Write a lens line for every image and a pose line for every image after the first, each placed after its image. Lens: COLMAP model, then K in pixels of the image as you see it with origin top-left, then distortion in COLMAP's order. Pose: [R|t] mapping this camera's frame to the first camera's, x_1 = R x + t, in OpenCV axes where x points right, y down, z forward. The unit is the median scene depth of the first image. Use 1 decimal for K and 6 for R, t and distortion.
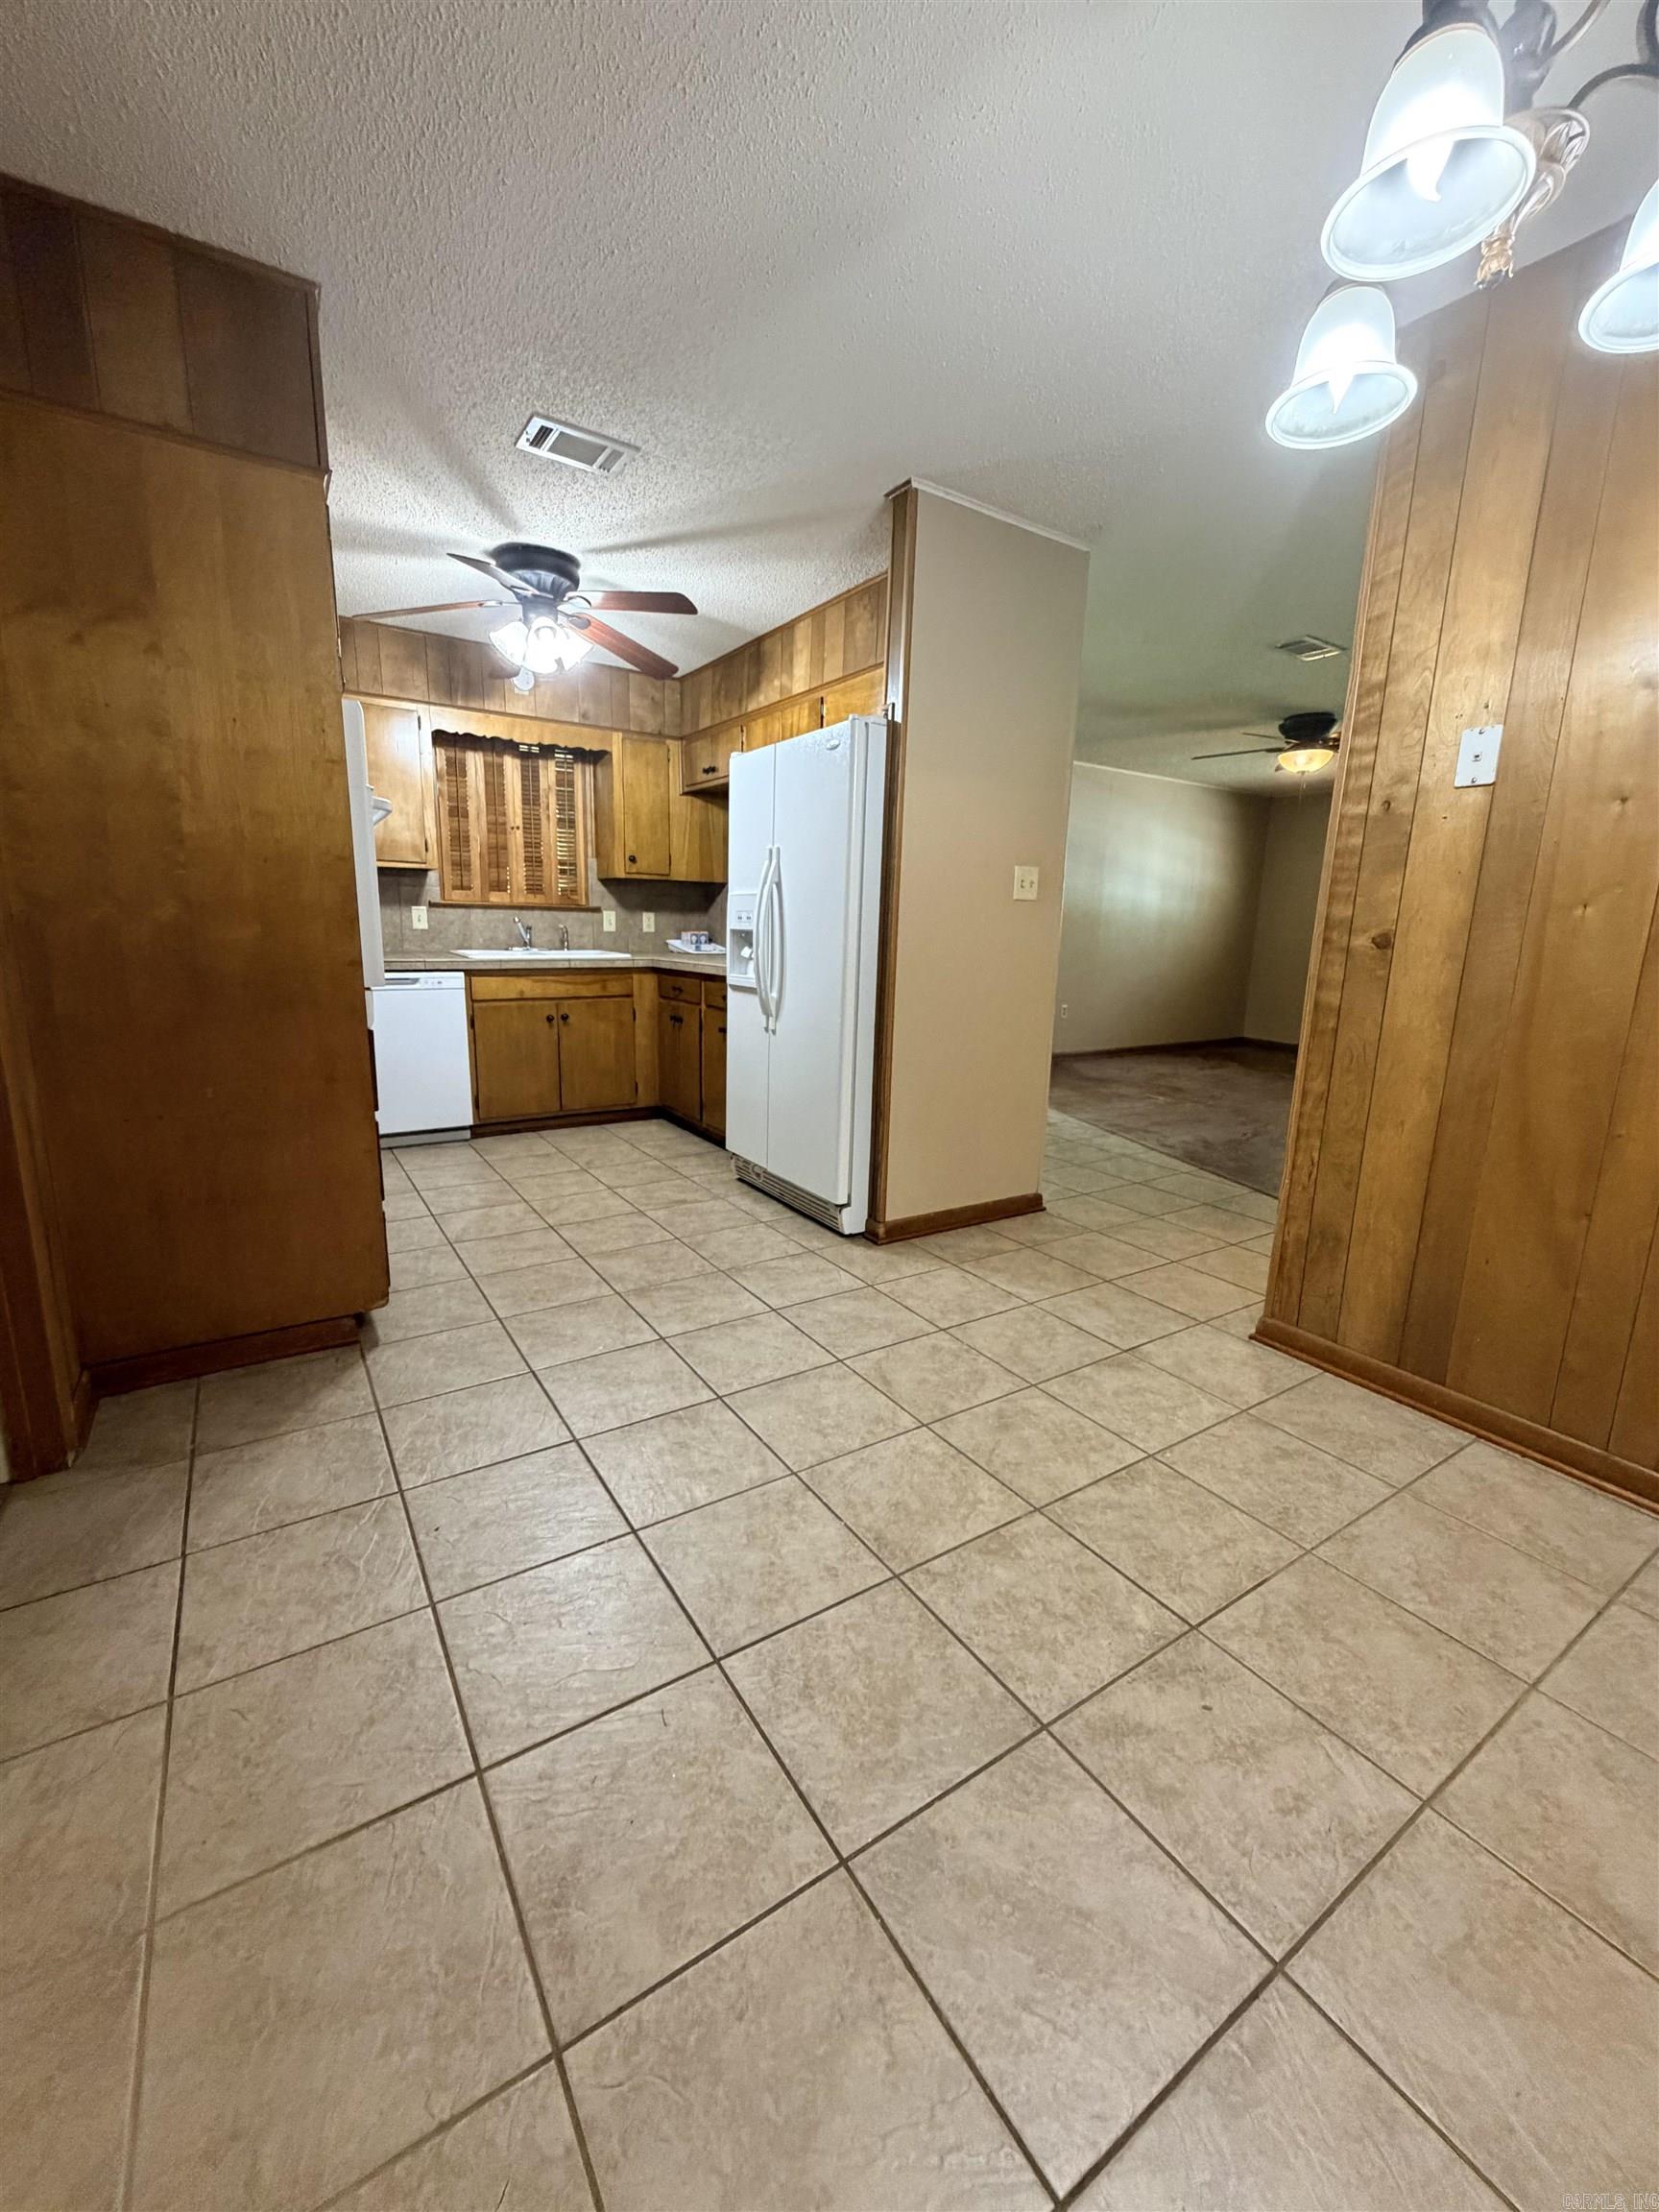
lens RADIAL K [[880.9, 0, 827.2], [0, 880.9, 1101.1], [0, 0, 1]] dist [-0.001411, 0.000353]
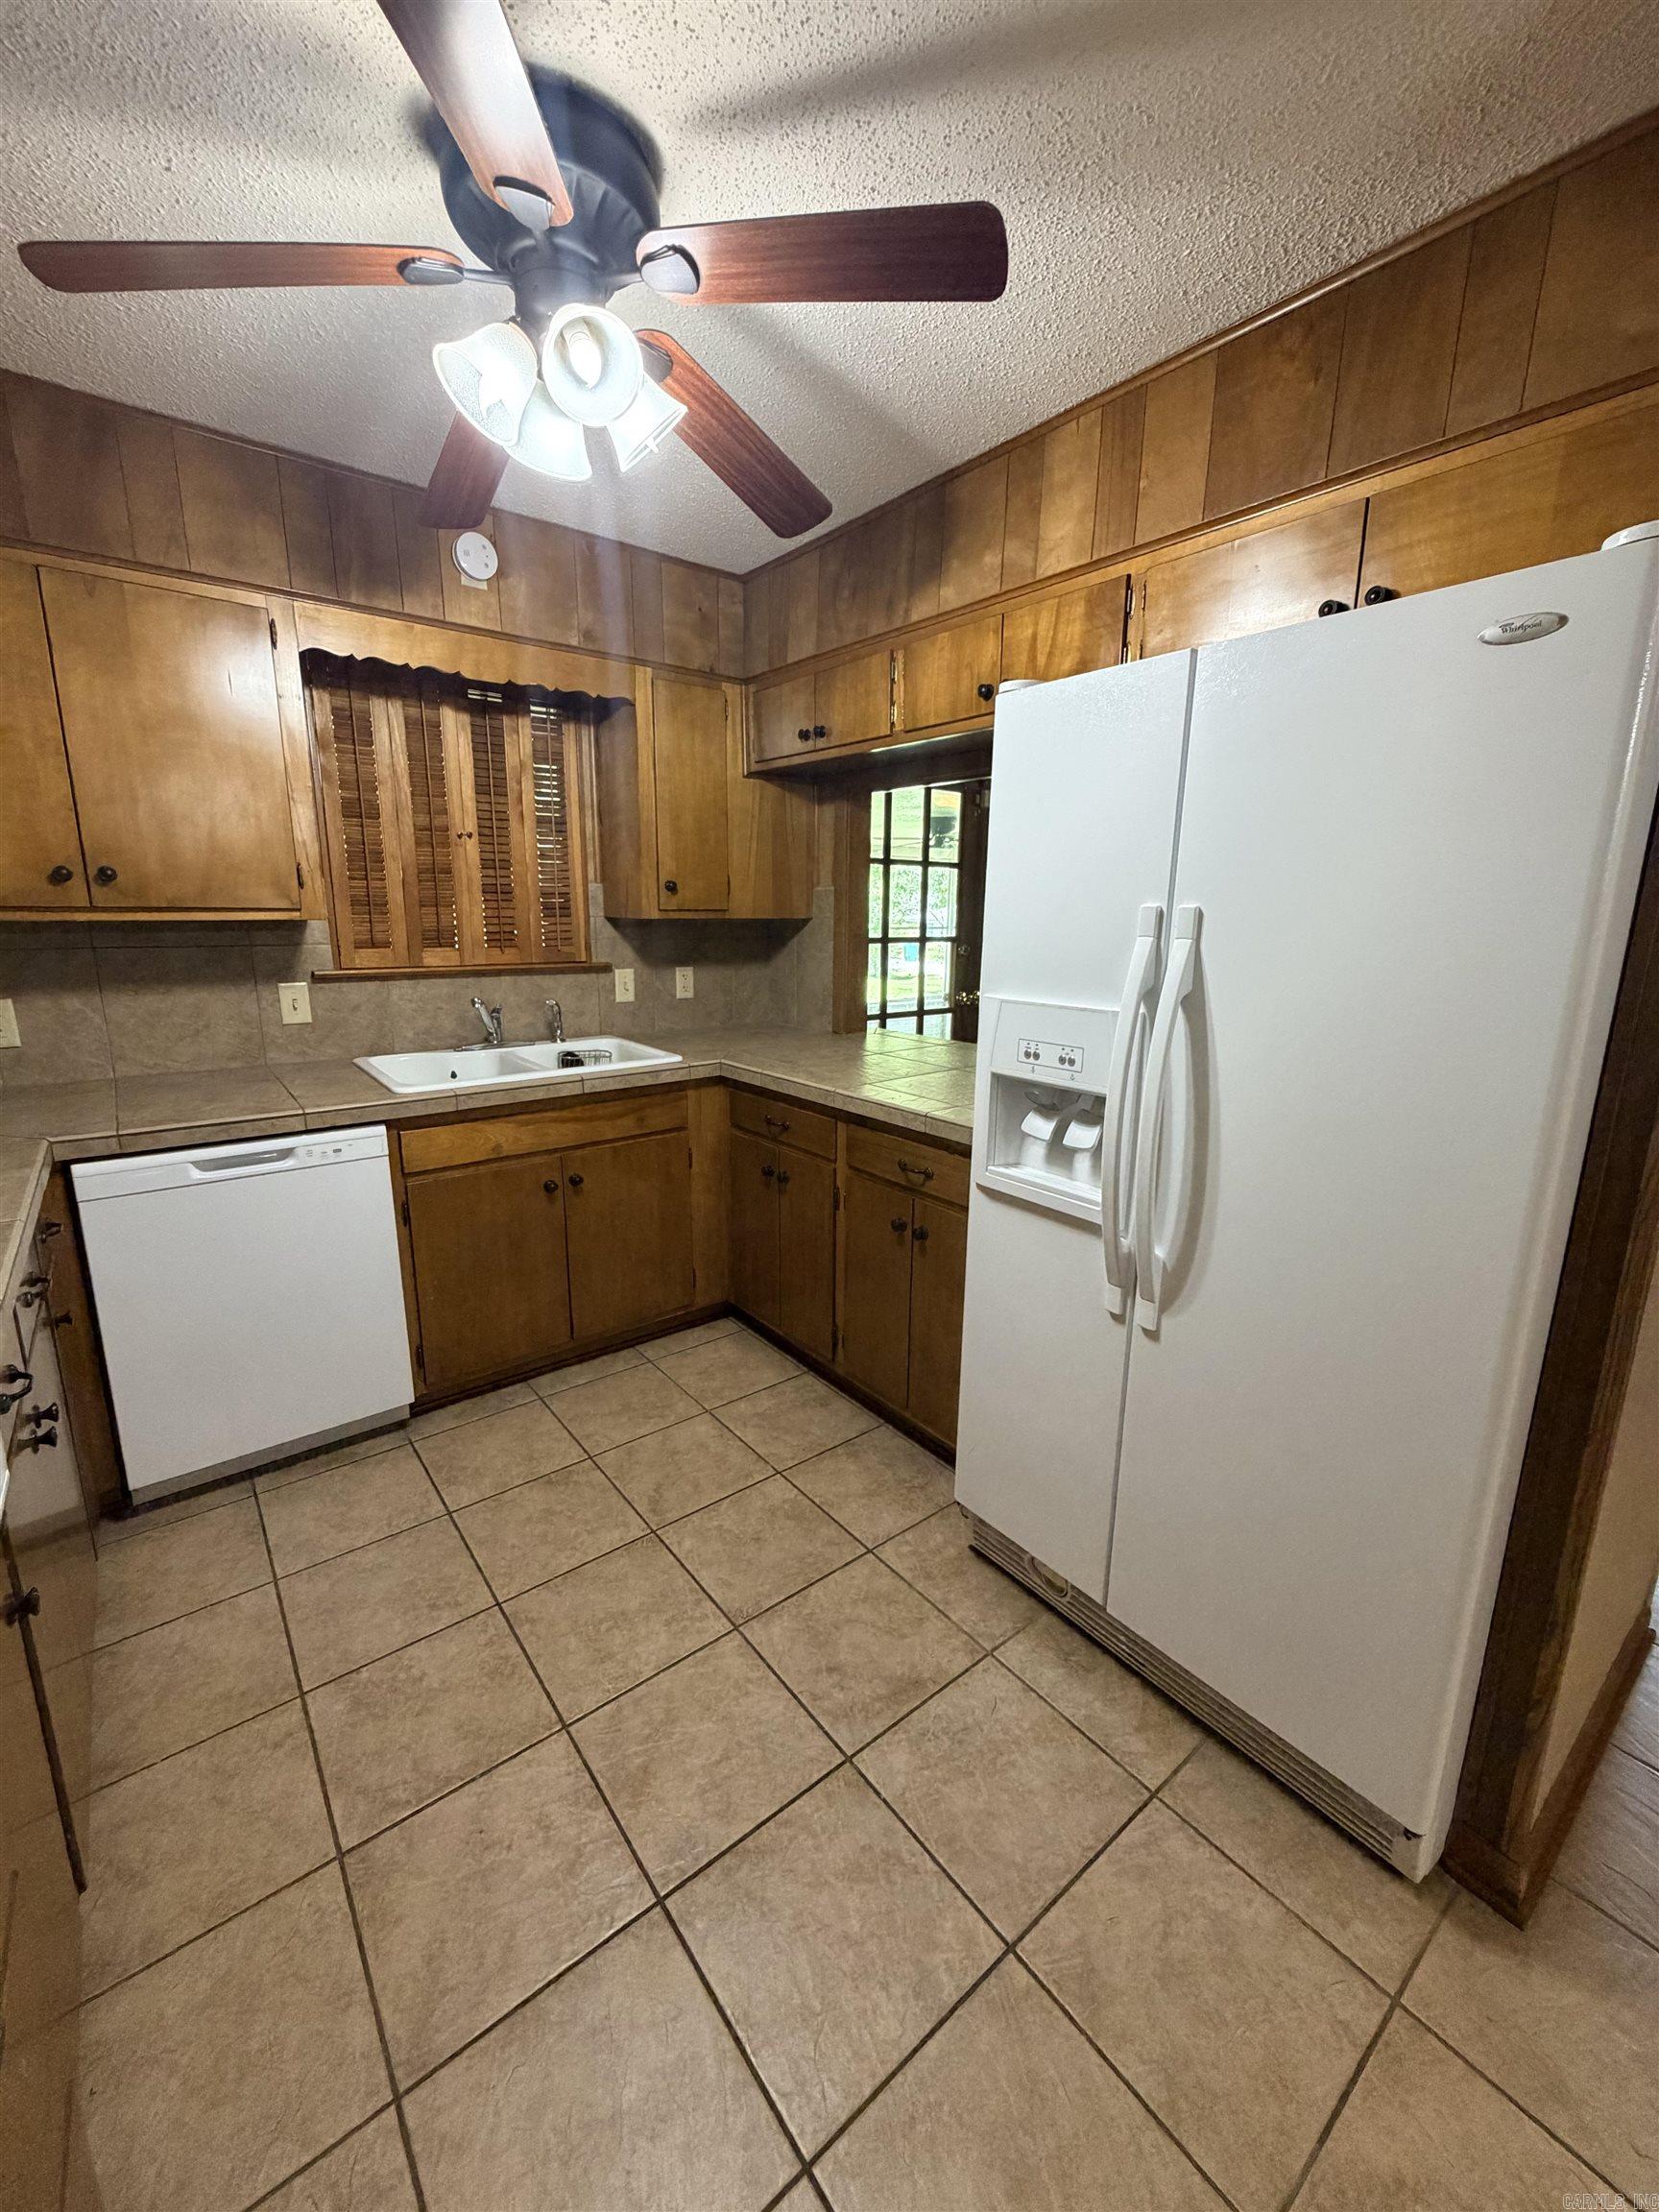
lens RADIAL K [[880.9, 0, 830.5], [0, 880.9, 1105.5], [0, 0, 1]] dist [-0.001411, 0.000353]
pose [[0.995866, -0.031777, 0.085093, -0.177550], [0.029936, 0.999291, 0.022820, -0.145594], [-0.085758, -0.020179, 0.996112, 0.419522]]
